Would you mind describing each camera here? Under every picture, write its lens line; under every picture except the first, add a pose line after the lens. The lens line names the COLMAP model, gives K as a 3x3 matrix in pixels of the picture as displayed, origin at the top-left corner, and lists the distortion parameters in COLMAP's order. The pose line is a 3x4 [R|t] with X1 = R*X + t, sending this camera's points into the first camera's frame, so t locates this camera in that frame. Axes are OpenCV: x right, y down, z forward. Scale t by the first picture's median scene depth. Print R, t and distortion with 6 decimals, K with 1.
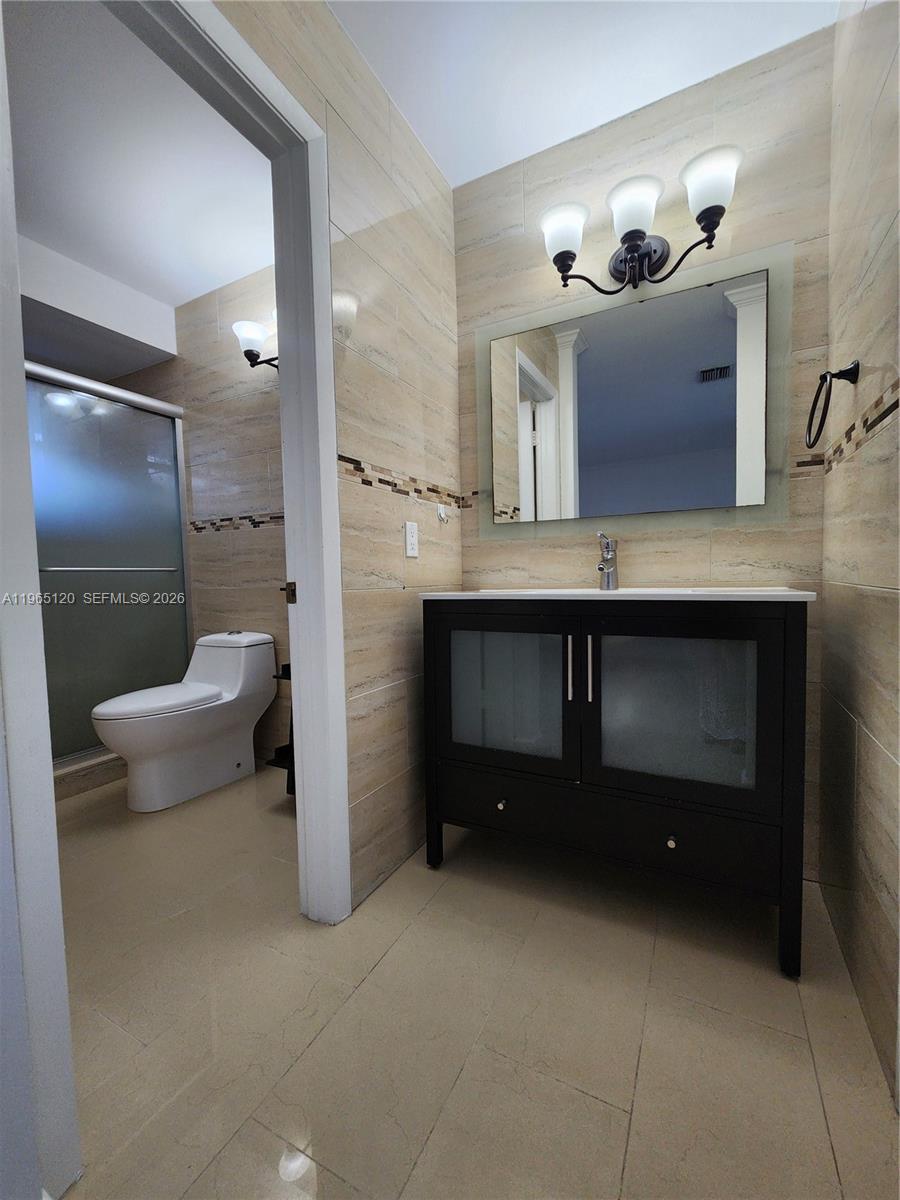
lens RADIAL K [[494.0, 0, 452.7], [0, 494.0, 603.5], [0, 0, 1]] dist [-0.001460, -0.000604]
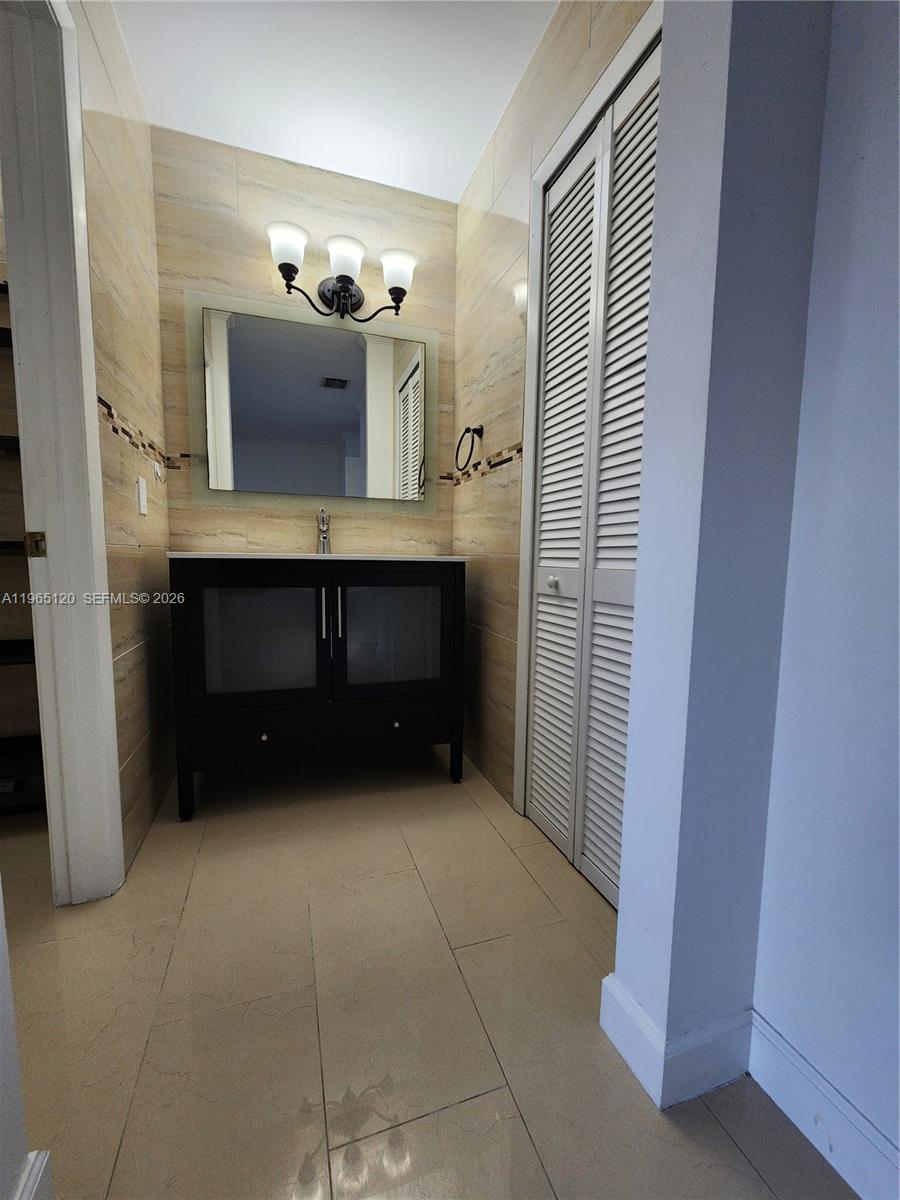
lens RADIAL K [[494.0, 0, 452.7], [0, 494.0, 603.5], [0, 0, 1]] dist [-0.001460, -0.000604]
pose [[0.688352, -0.039417, 0.724305, -0.407634], [0.009575, 0.998929, 0.045263, 0.045041], [-0.725314, -0.024222, 0.687992, -0.110541]]
